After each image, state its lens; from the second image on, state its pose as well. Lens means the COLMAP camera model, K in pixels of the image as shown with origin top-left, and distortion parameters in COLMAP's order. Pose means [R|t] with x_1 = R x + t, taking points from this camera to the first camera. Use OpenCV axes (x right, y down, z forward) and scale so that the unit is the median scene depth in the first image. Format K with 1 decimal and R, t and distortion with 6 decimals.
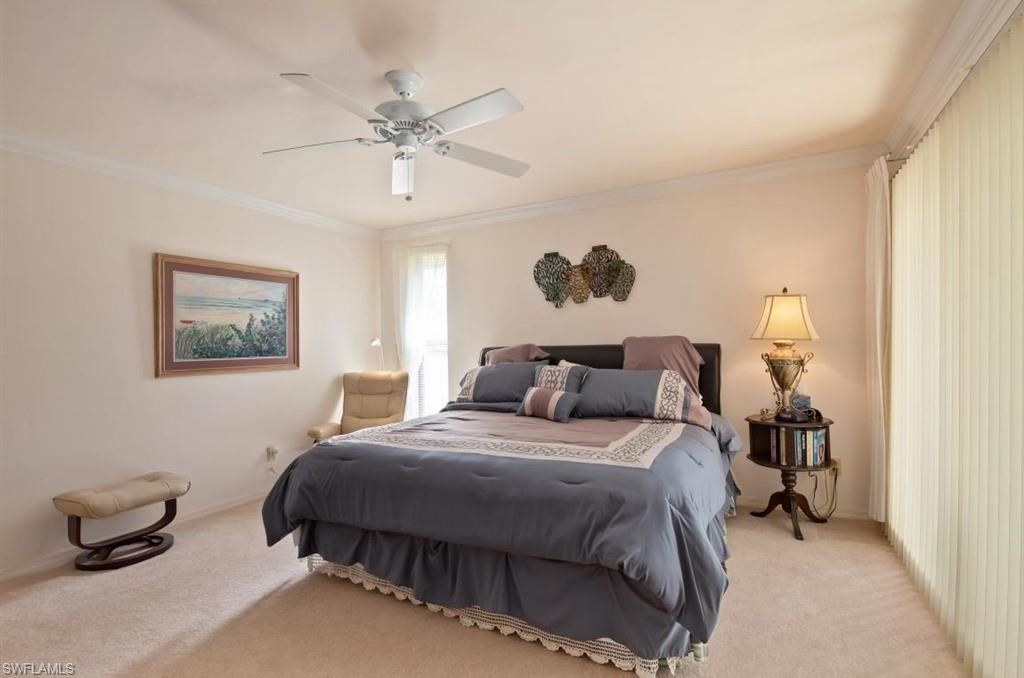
lens RADIAL K [[472.1, 0, 516.0], [0, 472.1, 346.8], [0, 0, 1]] dist [0.000317, 0.000024]
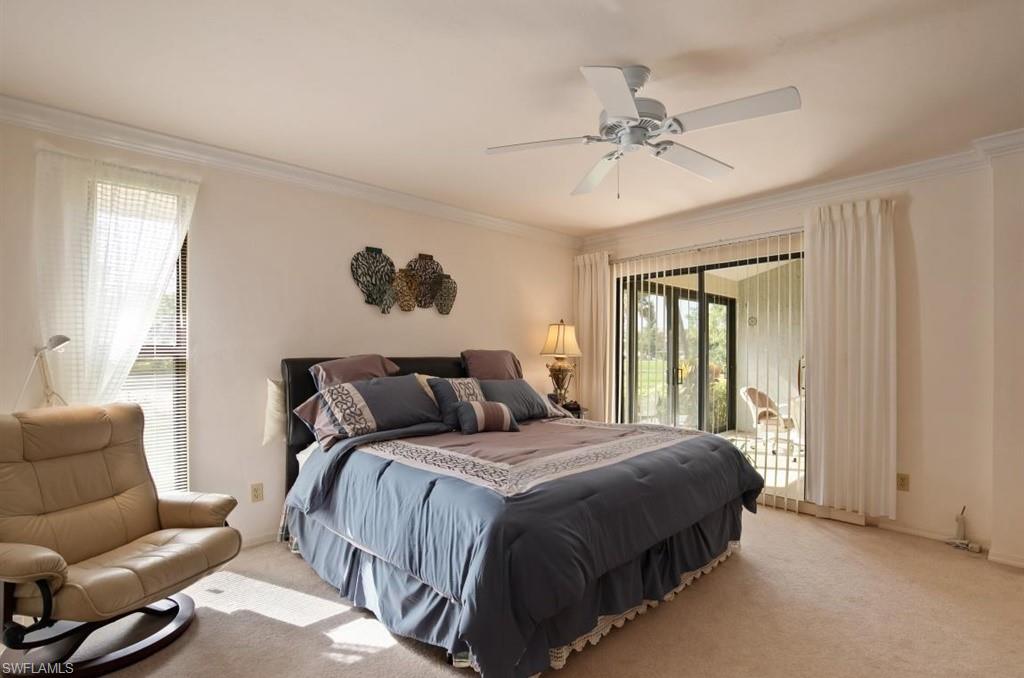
lens RADIAL K [[487.2, 0, 512.0], [0, 487.2, 363.1], [0, 0, 1]] dist [-0.001324, -0.000254]
pose [[0.341773, 0.001747, 0.939781, -0.690915], [-0.002935, 0.999995, -0.000792, 0.008448], [-0.939778, -0.002487, 0.341776, 0.487178]]
